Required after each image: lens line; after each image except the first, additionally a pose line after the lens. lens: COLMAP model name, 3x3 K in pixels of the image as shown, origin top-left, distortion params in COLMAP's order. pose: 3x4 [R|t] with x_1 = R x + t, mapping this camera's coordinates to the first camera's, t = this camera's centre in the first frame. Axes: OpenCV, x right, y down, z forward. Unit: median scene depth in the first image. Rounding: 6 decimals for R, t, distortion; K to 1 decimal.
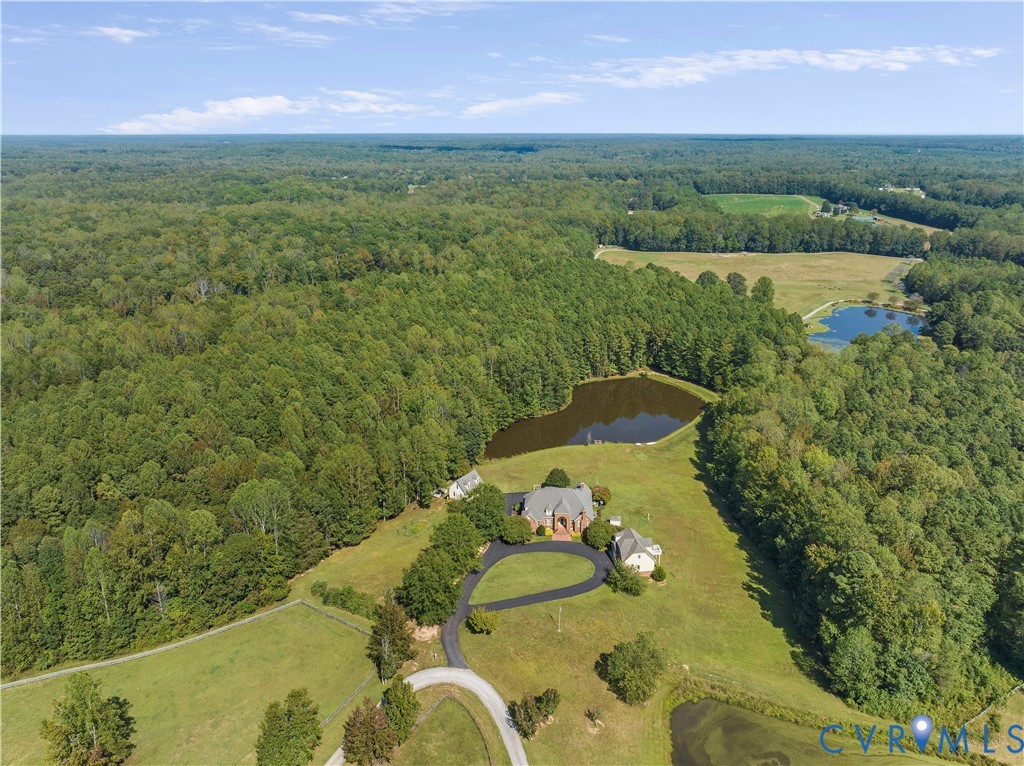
lens RADIAL K [[743.1, 0, 508.5], [0, 743.1, 381.6], [0, 0, 1]] dist [0.002014, -0.004542]
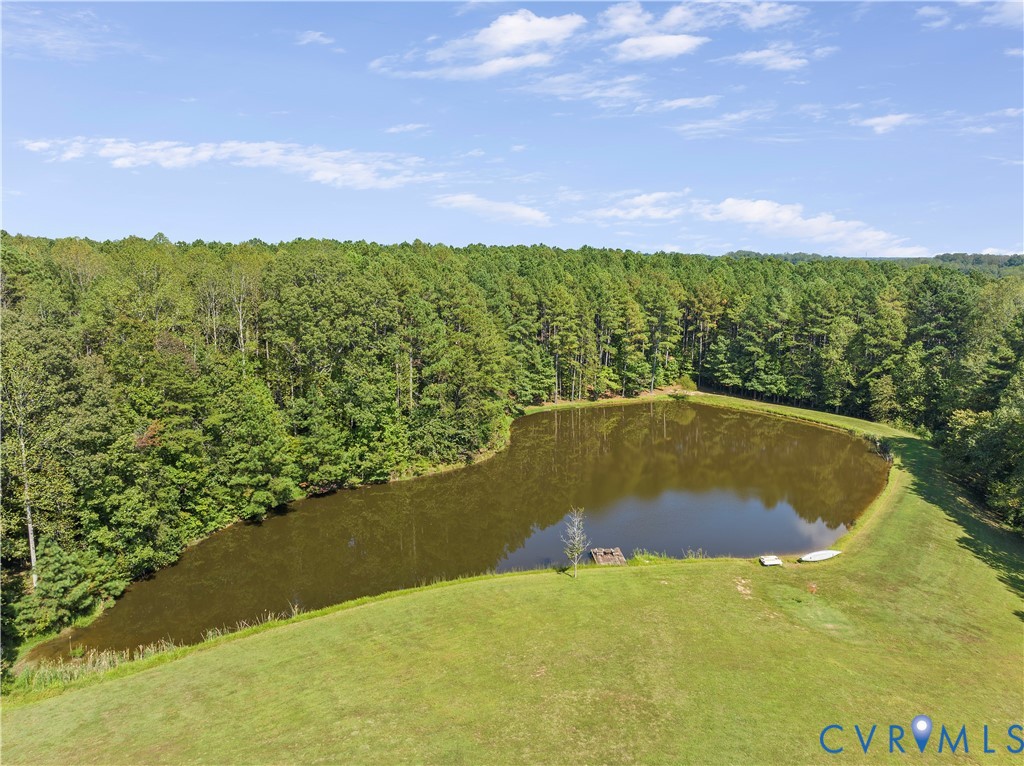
lens RADIAL K [[743.1, 0, 513.6], [0, 743.1, 379.7], [0, 0, 1]] dist [0.002014, -0.004542]
pose [[0.997102, -0.008337, 0.075612, 0.056238], [0.020503, 0.986646, -0.161584, 0.050295], [-0.073255, 0.162666, 0.983958, 0.600488]]
